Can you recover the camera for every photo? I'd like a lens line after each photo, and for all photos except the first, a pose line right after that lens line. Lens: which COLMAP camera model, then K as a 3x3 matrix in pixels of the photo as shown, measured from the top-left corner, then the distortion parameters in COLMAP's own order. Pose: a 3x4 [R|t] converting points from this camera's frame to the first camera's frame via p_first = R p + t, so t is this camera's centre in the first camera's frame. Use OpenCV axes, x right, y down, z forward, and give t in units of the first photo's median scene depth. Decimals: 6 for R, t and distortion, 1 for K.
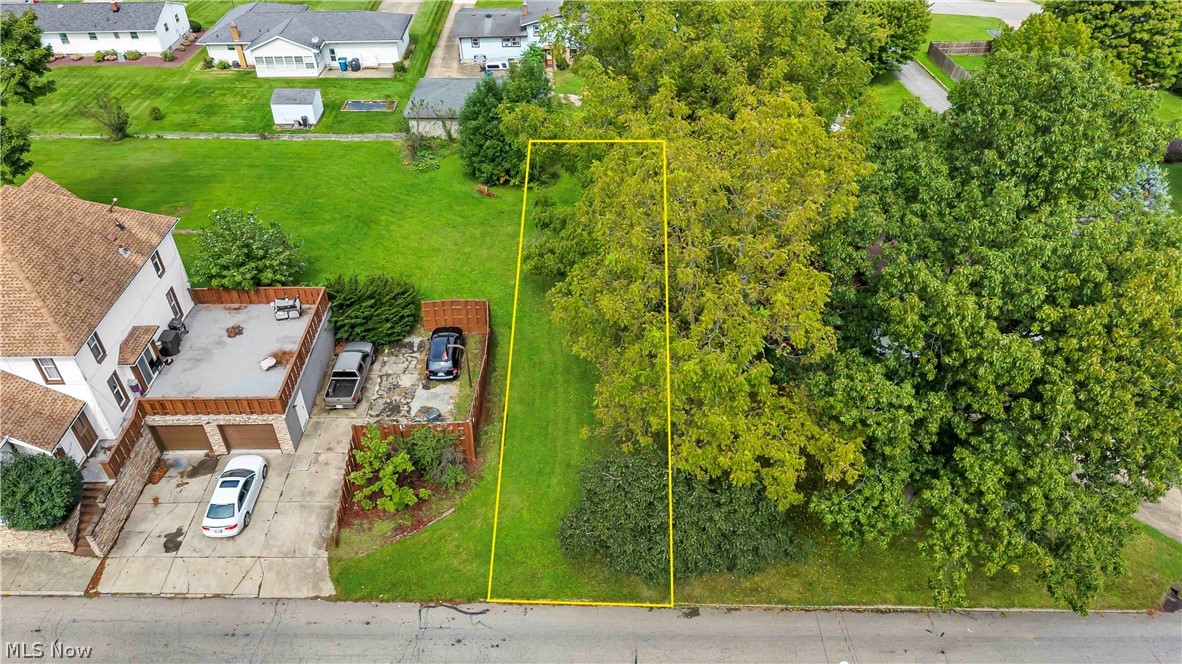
lens RADIAL K [[813.8, 0, 592.1], [0, 813.8, 330.6], [0, 0, 1]] dist [0.001864, -0.001644]
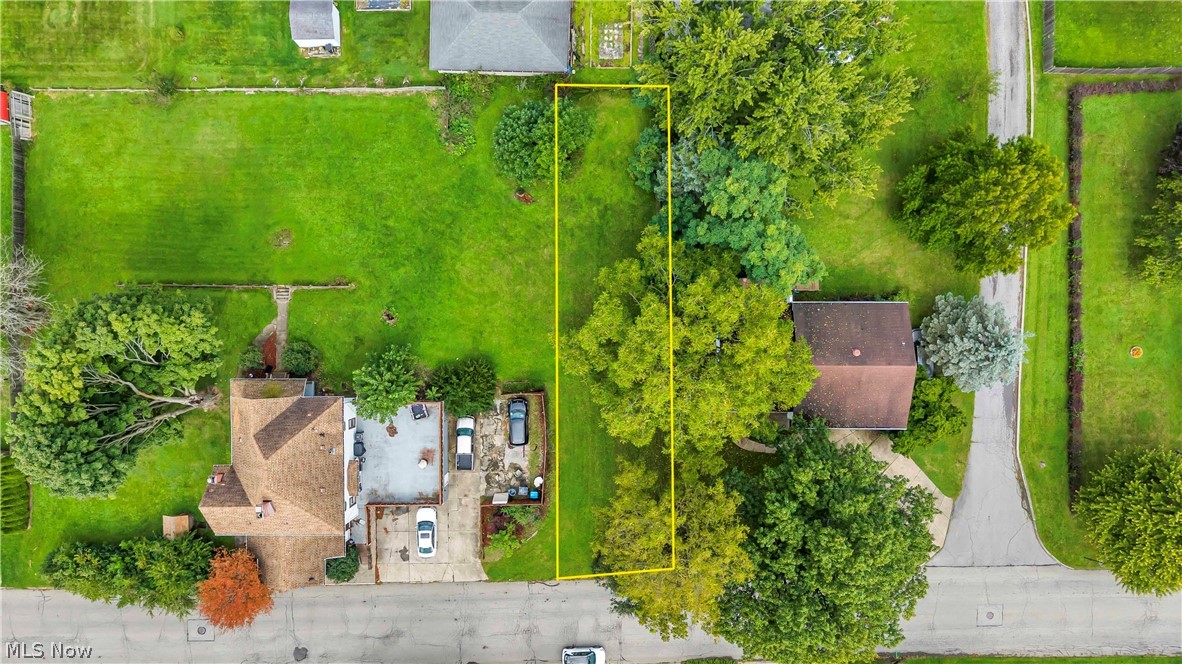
lens RADIAL K [[813.8, 0, 591.7], [0, 813.8, 332.3], [0, 0, 1]] dist [0.001864, -0.001644]
pose [[0.999782, 0.014304, 0.015178, -0.069725], [-0.020704, 0.592948, 0.804975, -1.565371], [0.002515, -0.805114, 0.593115, 0.204593]]
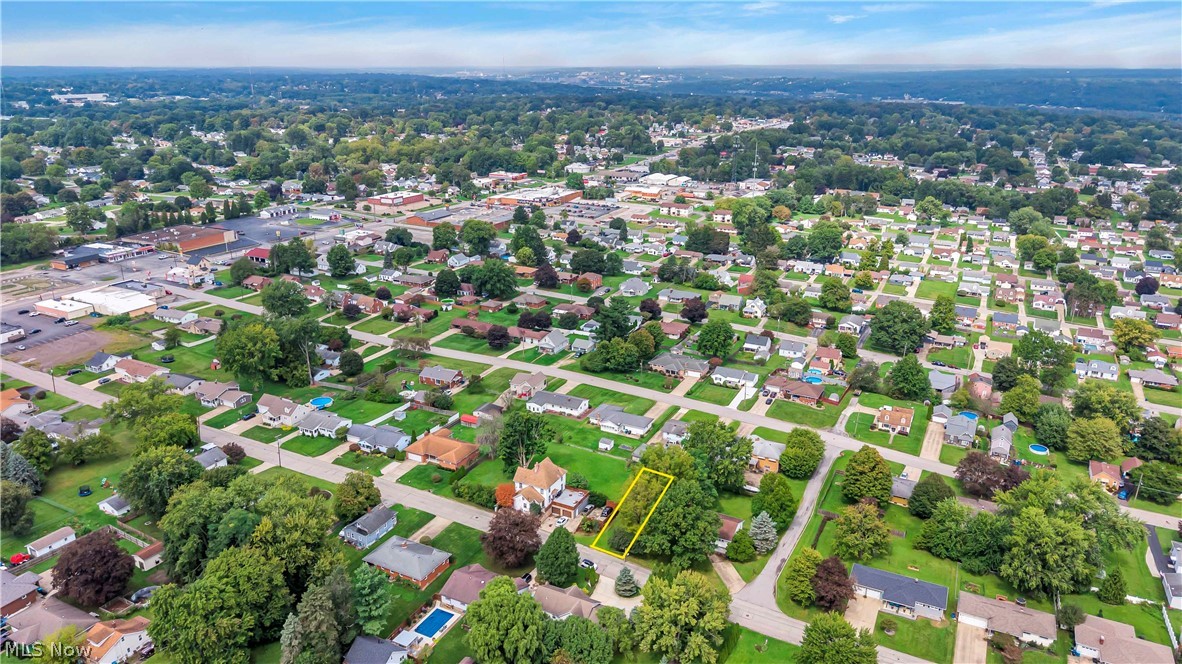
lens RADIAL K [[813.8, 0, 589.4], [0, 813.8, 330.5], [0, 0, 1]] dist [0.001864, -0.001644]
pose [[0.881692, 0.169544, -0.440311, 1.917678], [-0.303899, 0.917919, -0.255087, 0.352063], [0.360921, 0.358718, 0.860847, -4.108981]]
